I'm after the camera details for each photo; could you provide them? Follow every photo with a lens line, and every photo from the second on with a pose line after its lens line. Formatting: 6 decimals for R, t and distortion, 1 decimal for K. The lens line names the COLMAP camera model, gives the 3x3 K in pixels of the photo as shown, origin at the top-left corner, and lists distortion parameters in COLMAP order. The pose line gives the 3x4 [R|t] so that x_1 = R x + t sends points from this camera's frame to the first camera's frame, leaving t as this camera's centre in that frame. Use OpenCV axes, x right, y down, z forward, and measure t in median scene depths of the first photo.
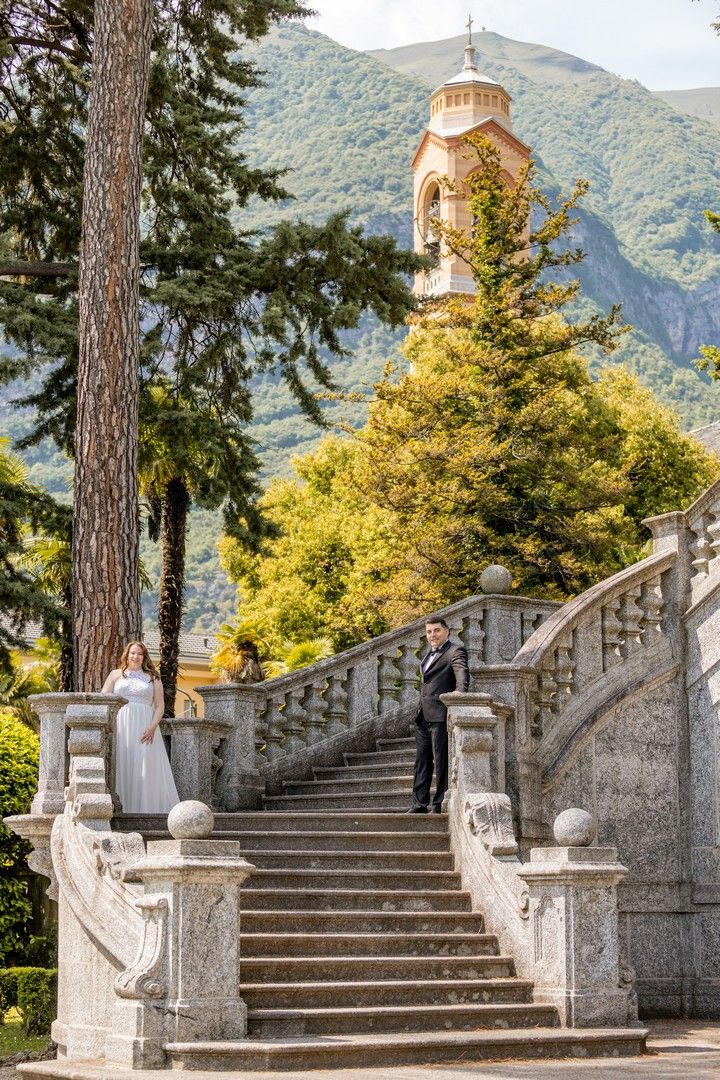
lens RADIAL K [[2152.3, 0, 360.0], [0, 2152.3, 540.0], [0, 0, 1]] dist [-0.002319, -0.256431]
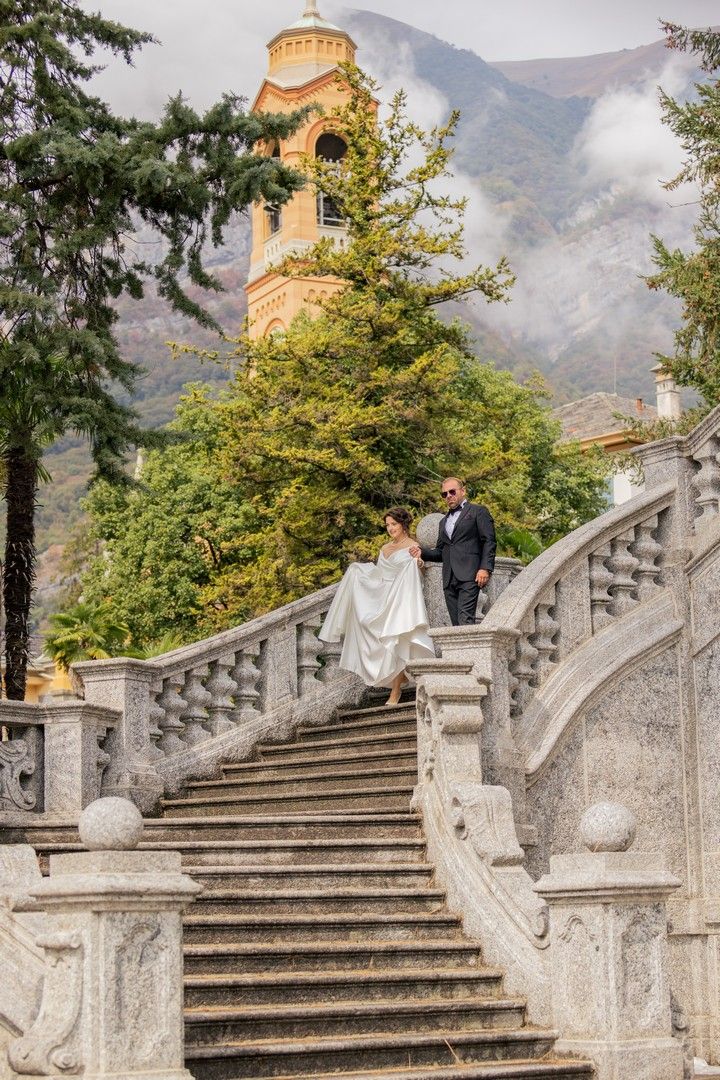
lens RADIAL K [[2309.6, 0, 392.8], [0, 2309.6, 541.3], [0, 0, 1]] dist [0.023911, -0.329103]
pose [[0.995864, -0.009048, 0.090405, -0.033402], [0.008958, 0.999959, 0.001396, 0.021762], [-0.090414, -0.000580, 0.995904, 0.136475]]
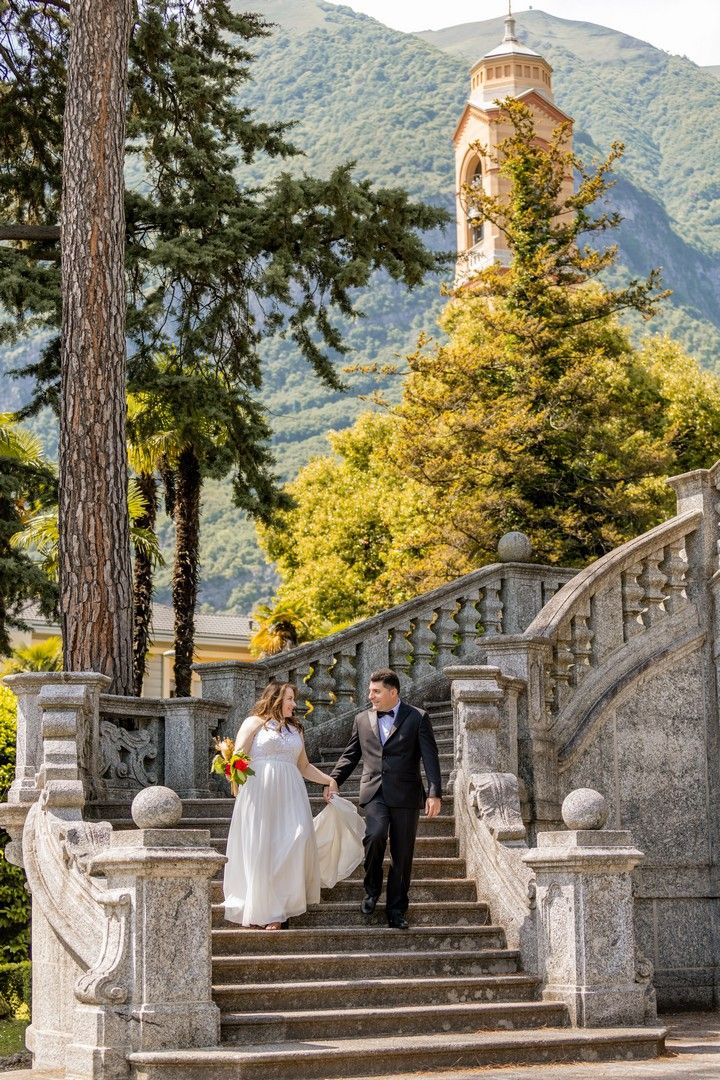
lens RADIAL K [[2152.3, 0, 360.0], [0, 2152.3, 540.0], [0, 0, 1]] dist [-0.002319, -0.256431]
pose [[0.999517, -0.017782, -0.025480, 0.020393], [0.017997, 0.999804, 0.008230, 0.006580], [0.025328, -0.008685, 0.999641, 0.055774]]
